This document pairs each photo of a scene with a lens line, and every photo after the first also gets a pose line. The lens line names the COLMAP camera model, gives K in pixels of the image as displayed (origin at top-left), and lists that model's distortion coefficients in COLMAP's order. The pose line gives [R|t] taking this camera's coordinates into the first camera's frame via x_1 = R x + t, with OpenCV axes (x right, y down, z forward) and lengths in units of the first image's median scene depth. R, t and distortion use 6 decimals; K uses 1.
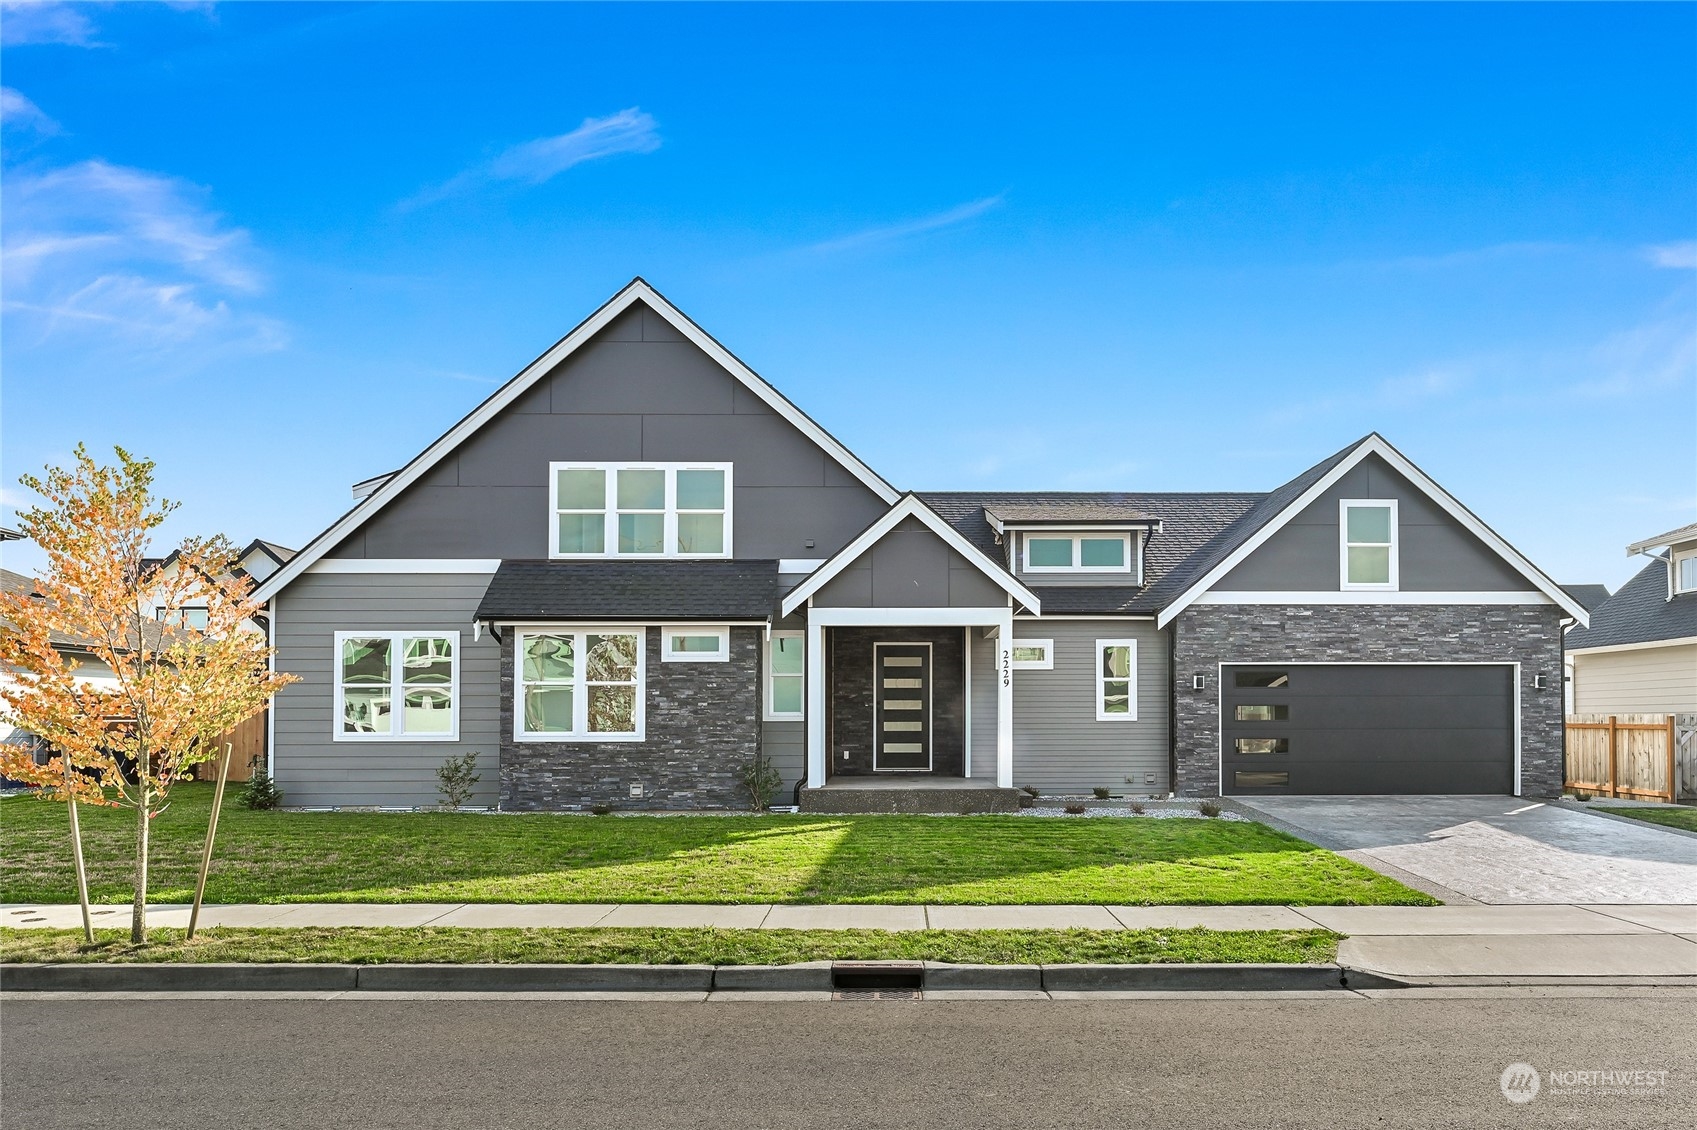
lens RADIAL K [[962.9, 0, 952.1], [0, 962.9, 645.2], [0, 0, 1]] dist [0.000201, 0.000770]
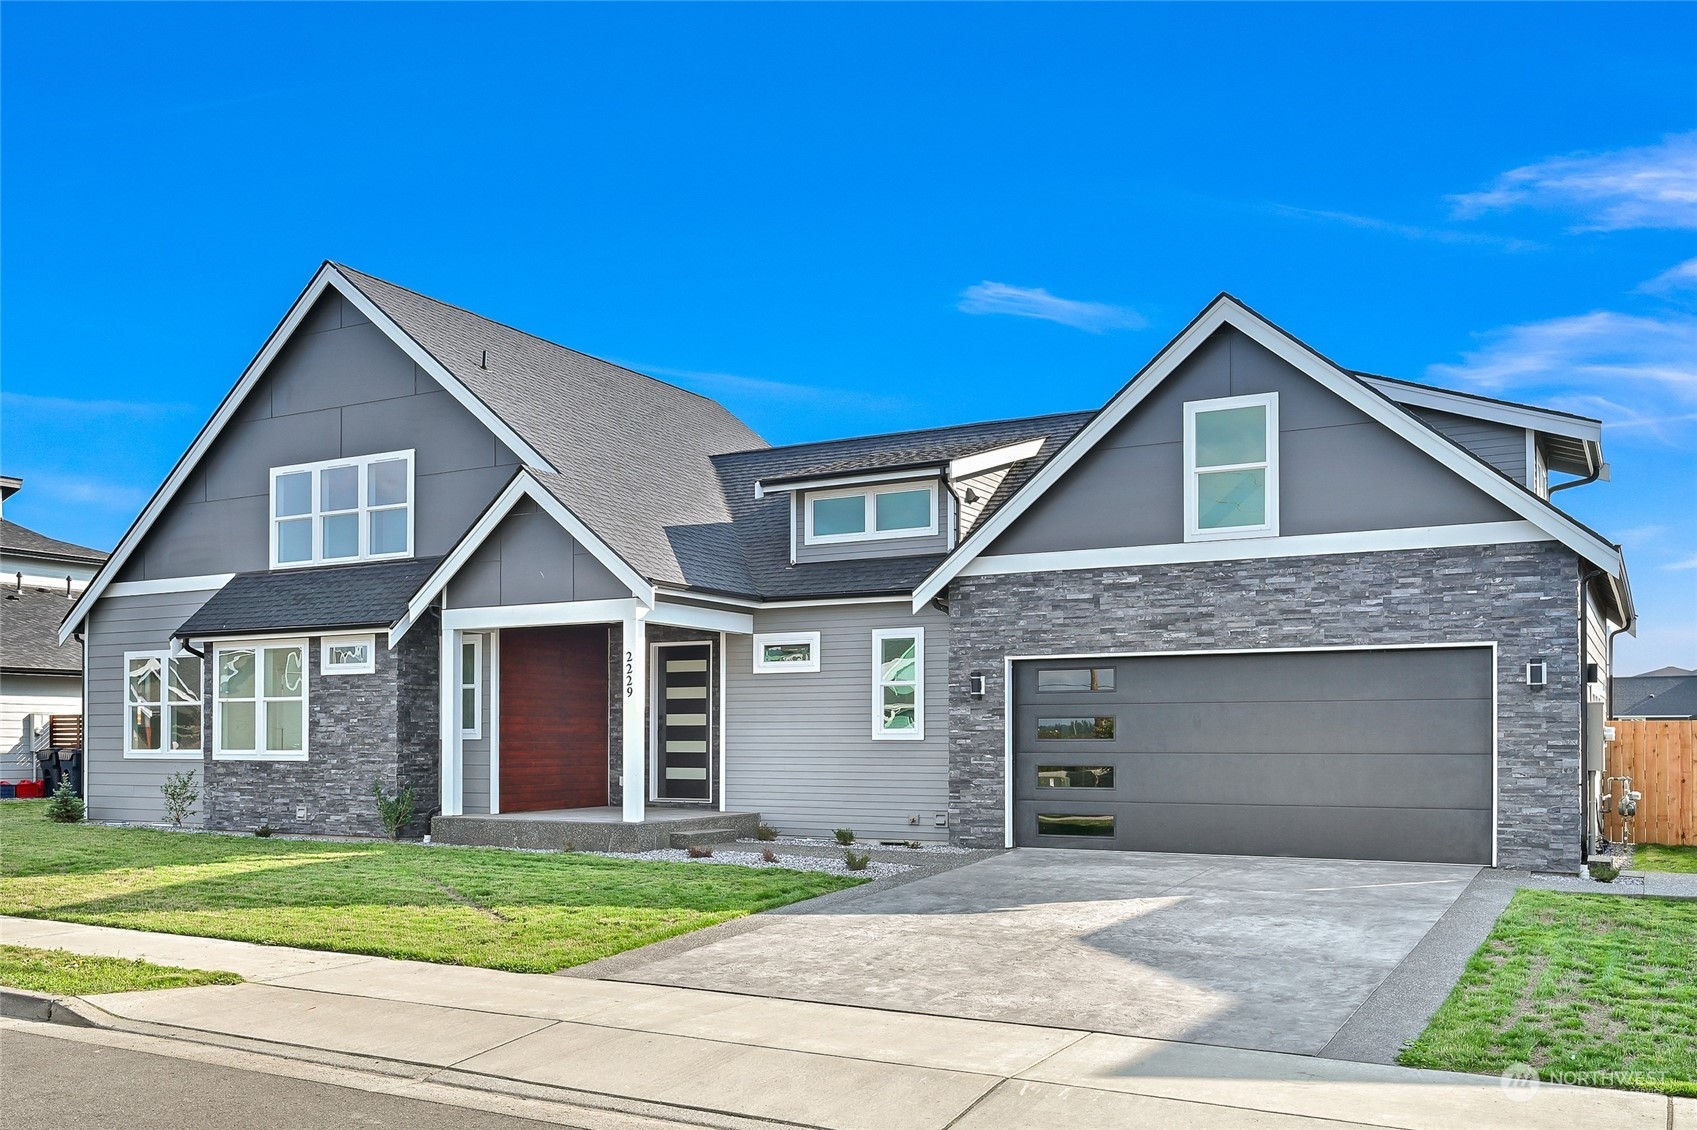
lens RADIAL K [[1356.4, 0, 847.8], [0, 1356.4, 638.7], [0, 0, 1]] dist [-0.001100, 0.008155]
pose [[0.878337, -0.034266, -0.476812, 0.717685], [0.035374, 0.999352, -0.006657, 0.008158], [0.476731, -0.011020, 0.878980, 0.086346]]
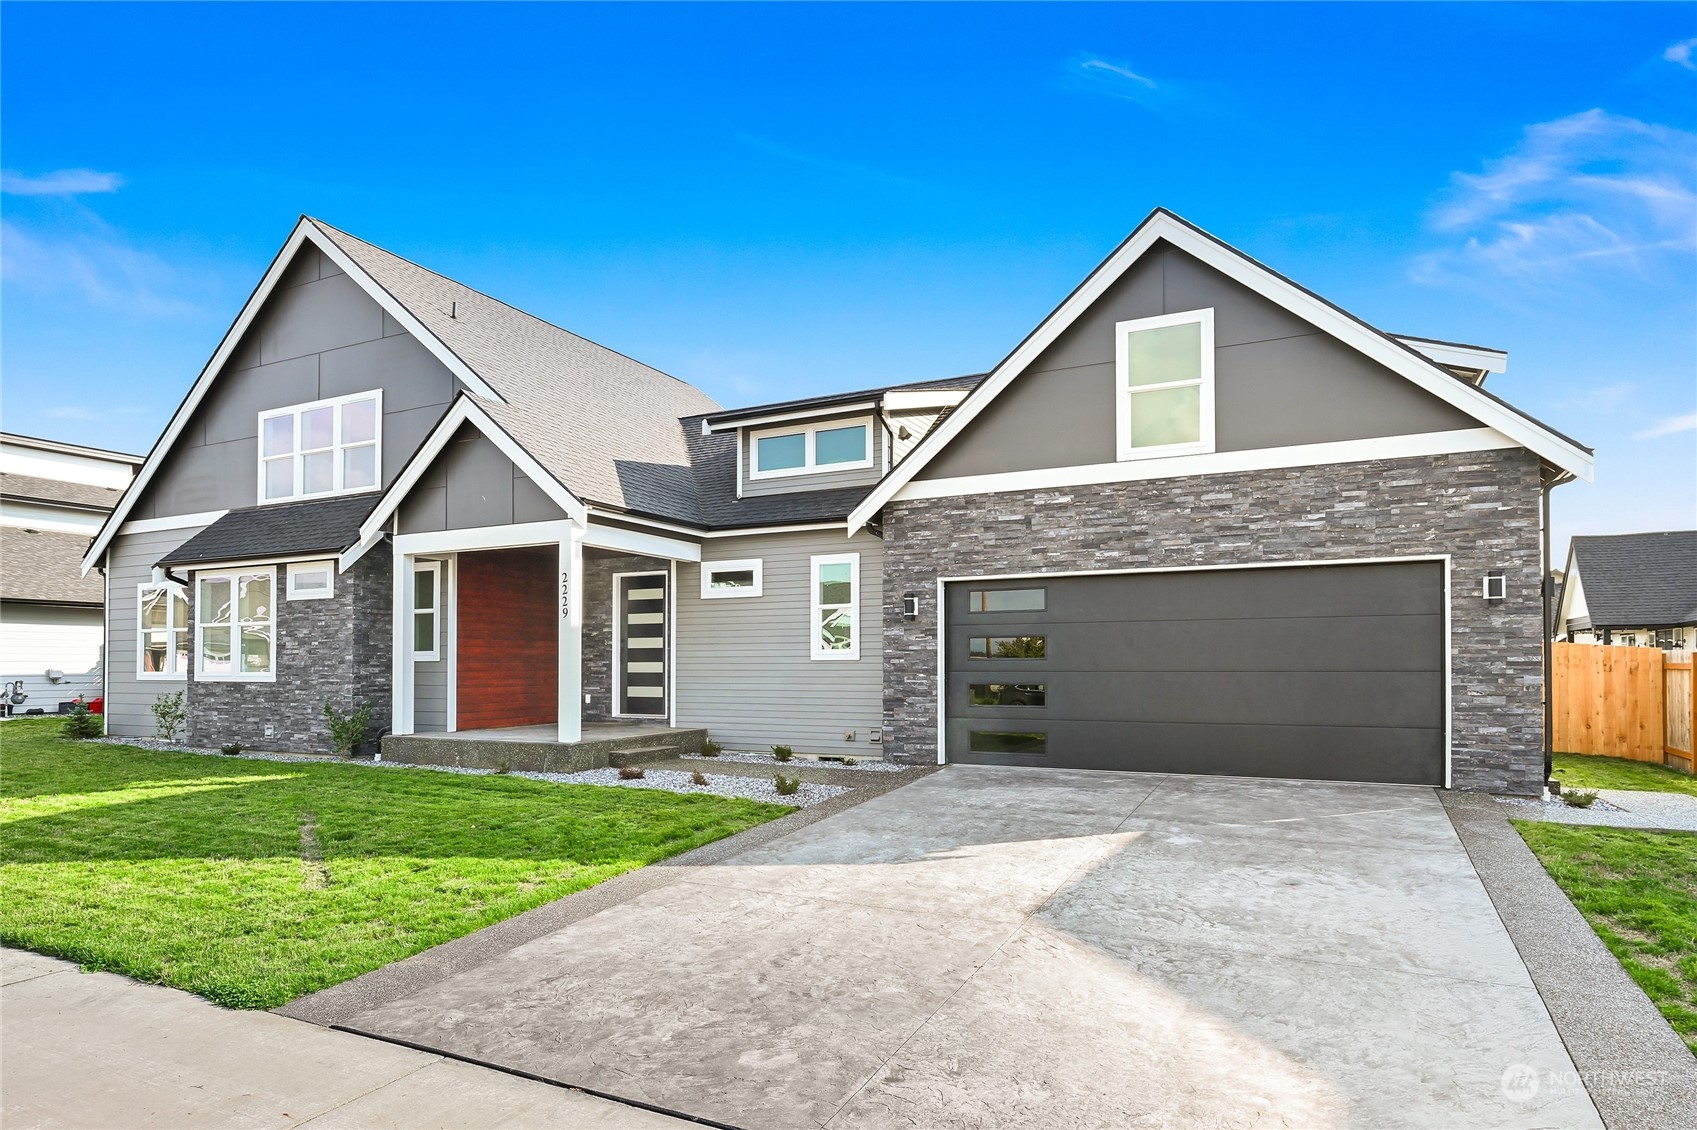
lens RADIAL K [[906.8, 0, 846.5], [0, 906.8, 605.4], [0, 0, 1]] dist [-0.000794, 0.000878]
pose [[0.892643, -0.030561, -0.449727, 0.576032], [0.036606, 0.999318, 0.004749, 0.036106], [0.449275, -0.020702, 0.893153, 0.404811]]
